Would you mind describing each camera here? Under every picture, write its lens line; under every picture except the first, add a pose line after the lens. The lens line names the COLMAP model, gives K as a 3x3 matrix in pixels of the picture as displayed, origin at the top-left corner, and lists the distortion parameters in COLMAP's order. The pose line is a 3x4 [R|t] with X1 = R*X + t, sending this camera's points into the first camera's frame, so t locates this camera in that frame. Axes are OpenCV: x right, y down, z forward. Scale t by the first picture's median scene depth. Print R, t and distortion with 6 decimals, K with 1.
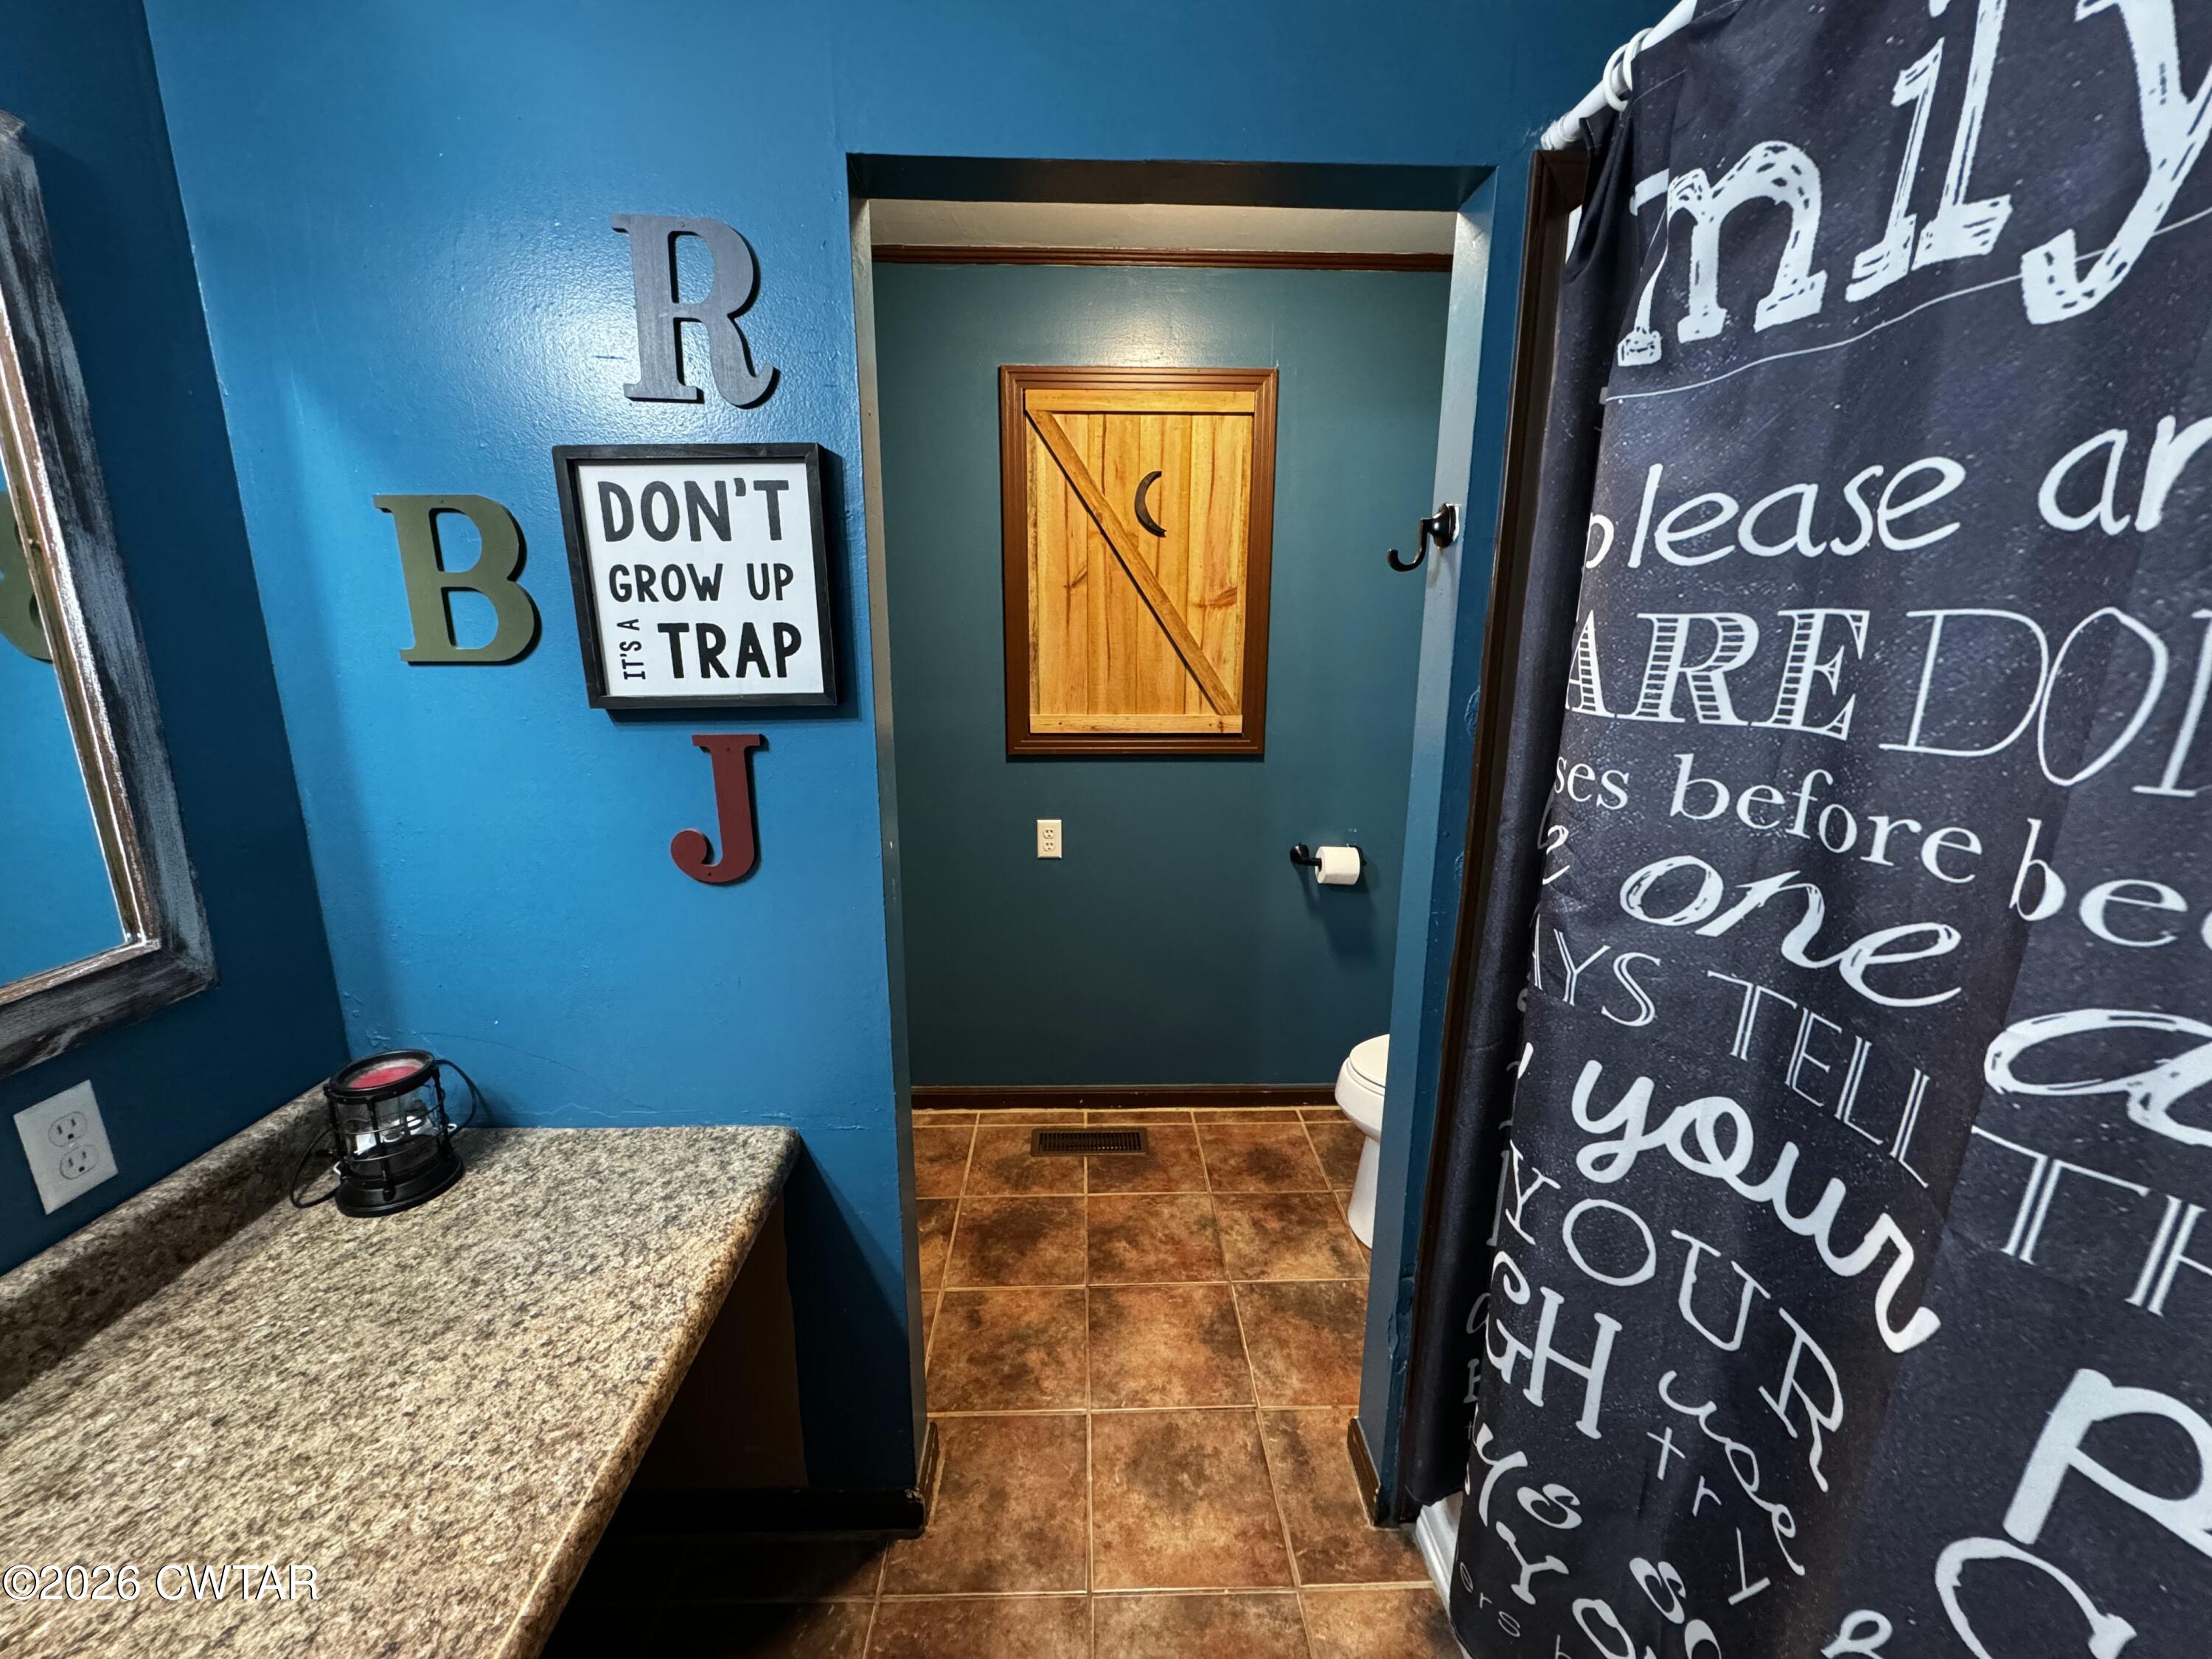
lens RADIAL K [[878.1, 0, 1104.1], [0, 878.1, 827.5], [0, 0, 1]] dist [-0.002729, 0.000144]
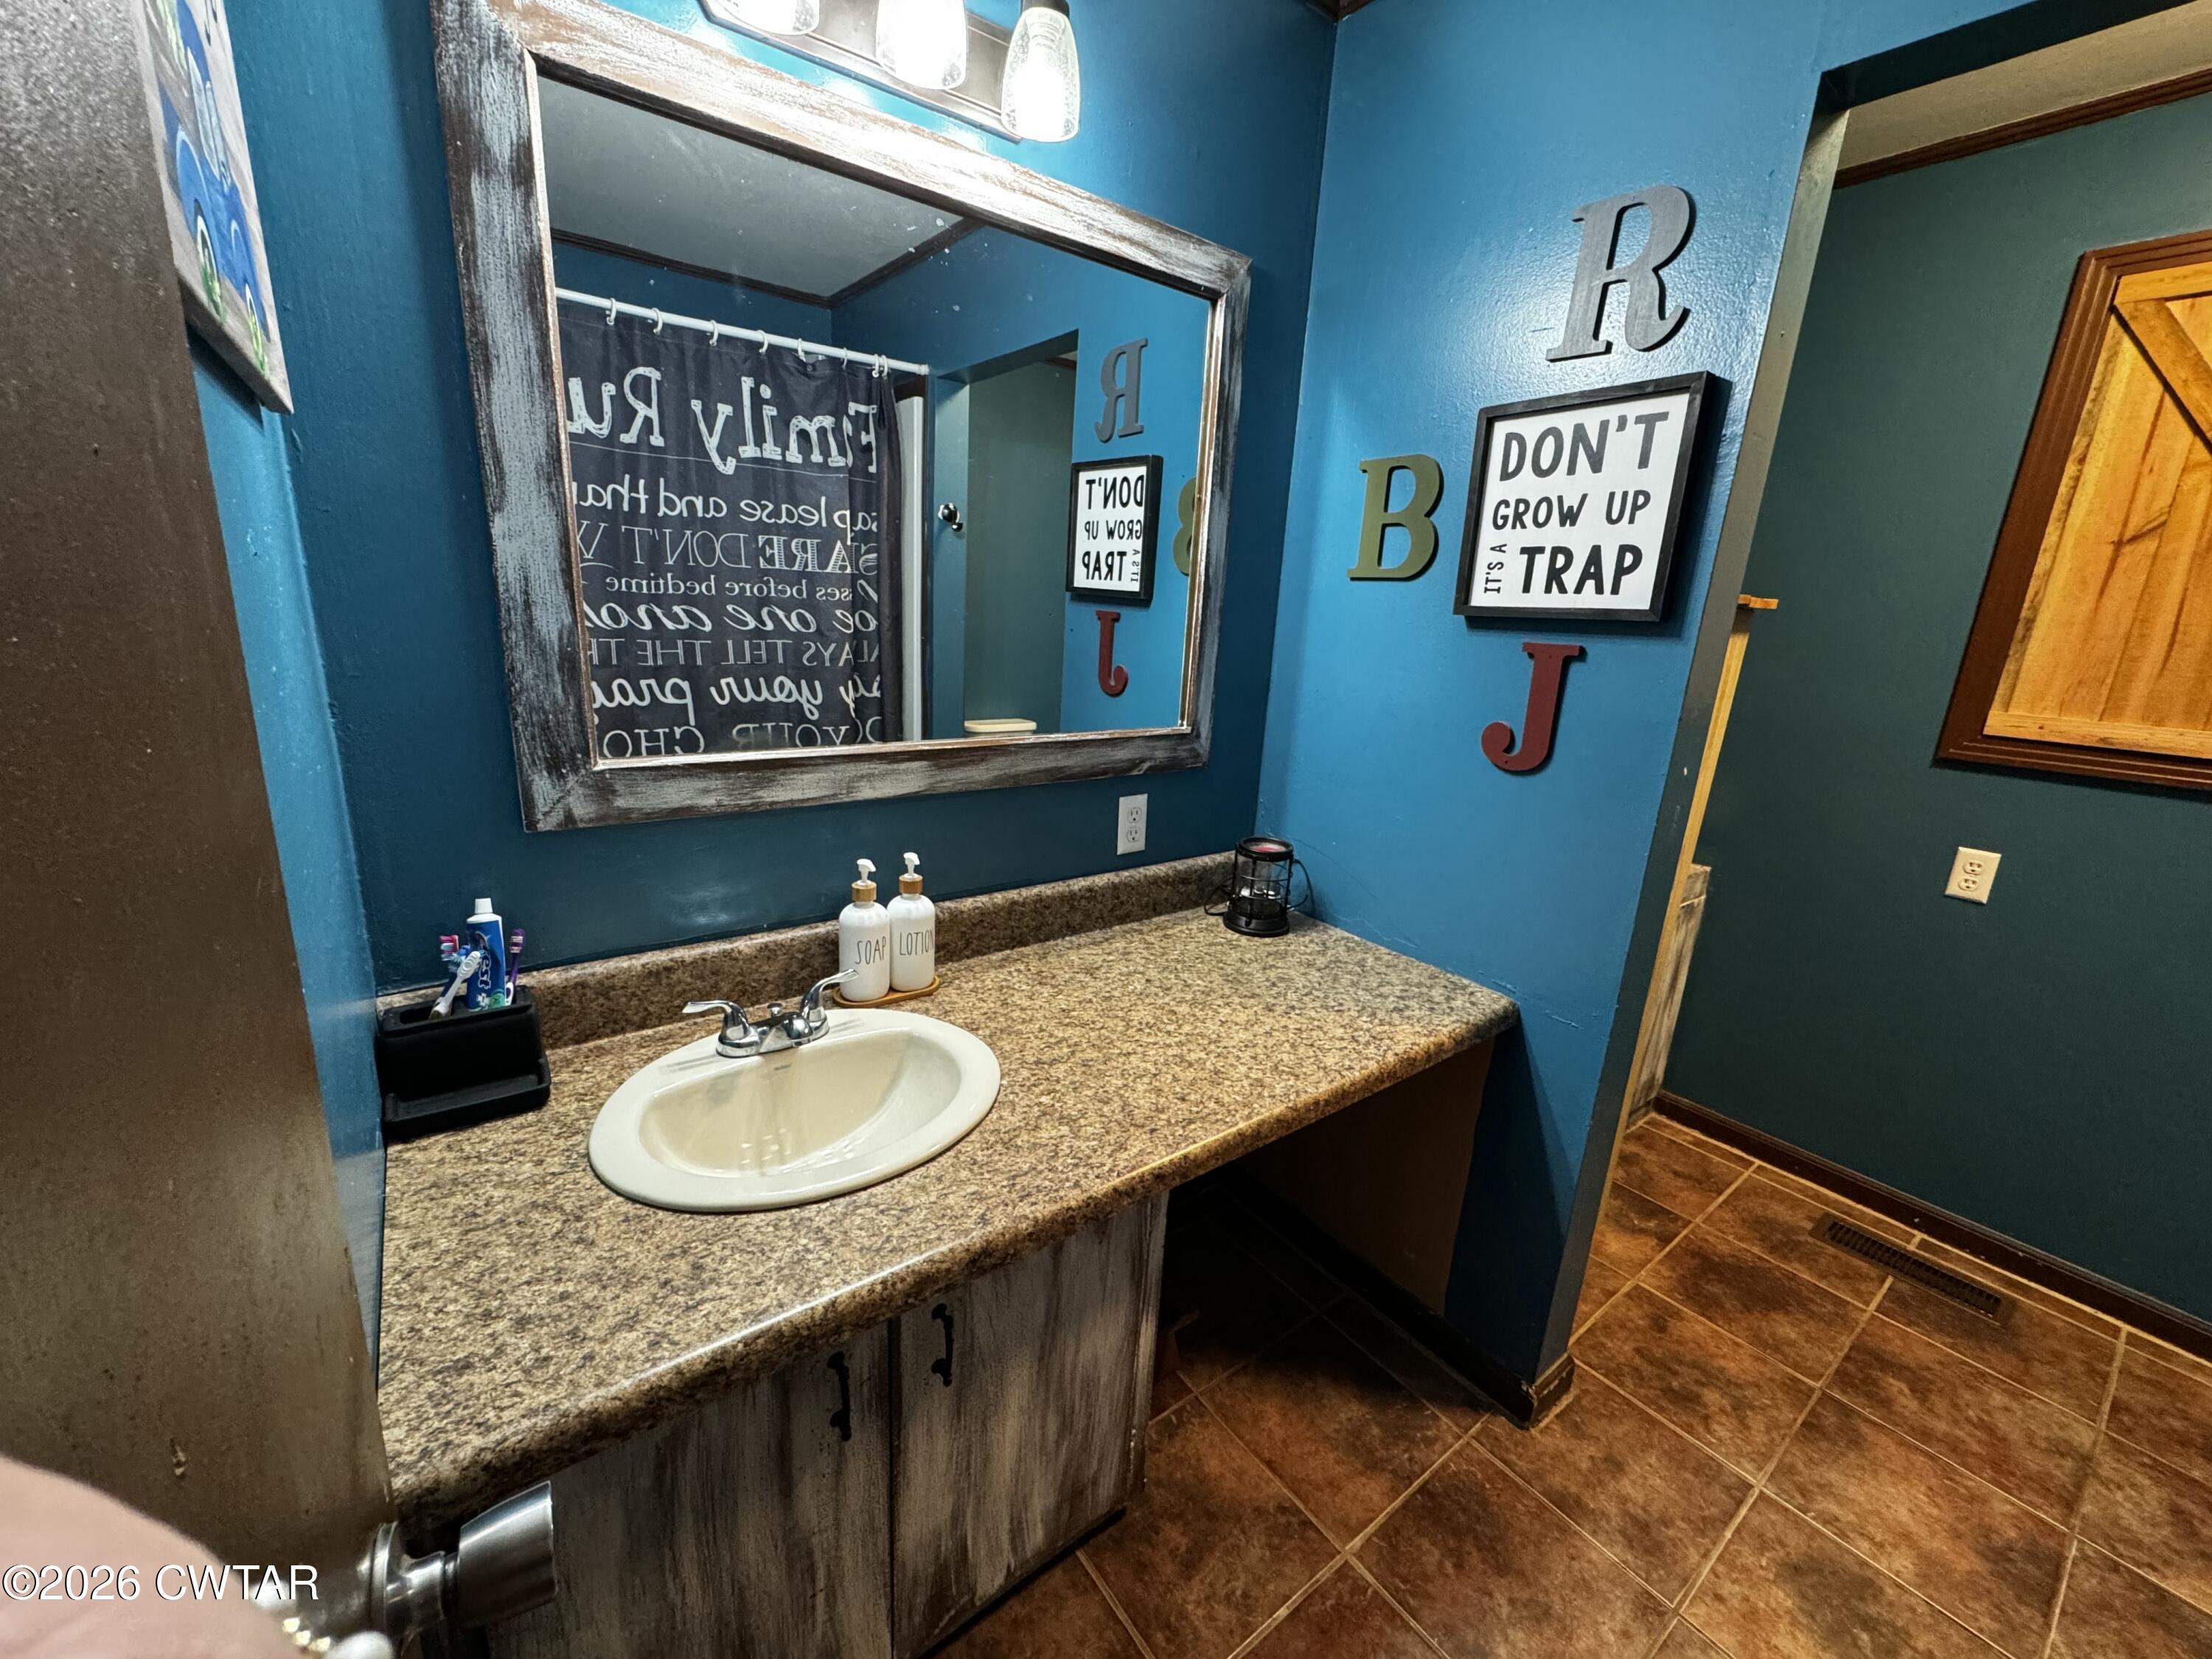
lens RADIAL K [[878.1, 0, 1106.6], [0, 878.1, 827.6], [0, 0, 1]] dist [-0.002729, 0.000144]
pose [[0.578177, 0.230746, -0.782603, 0.201186], [-0.232361, 0.966024, 0.113161, 0.139192], [0.782125, 0.116419, 0.612150, -0.150600]]
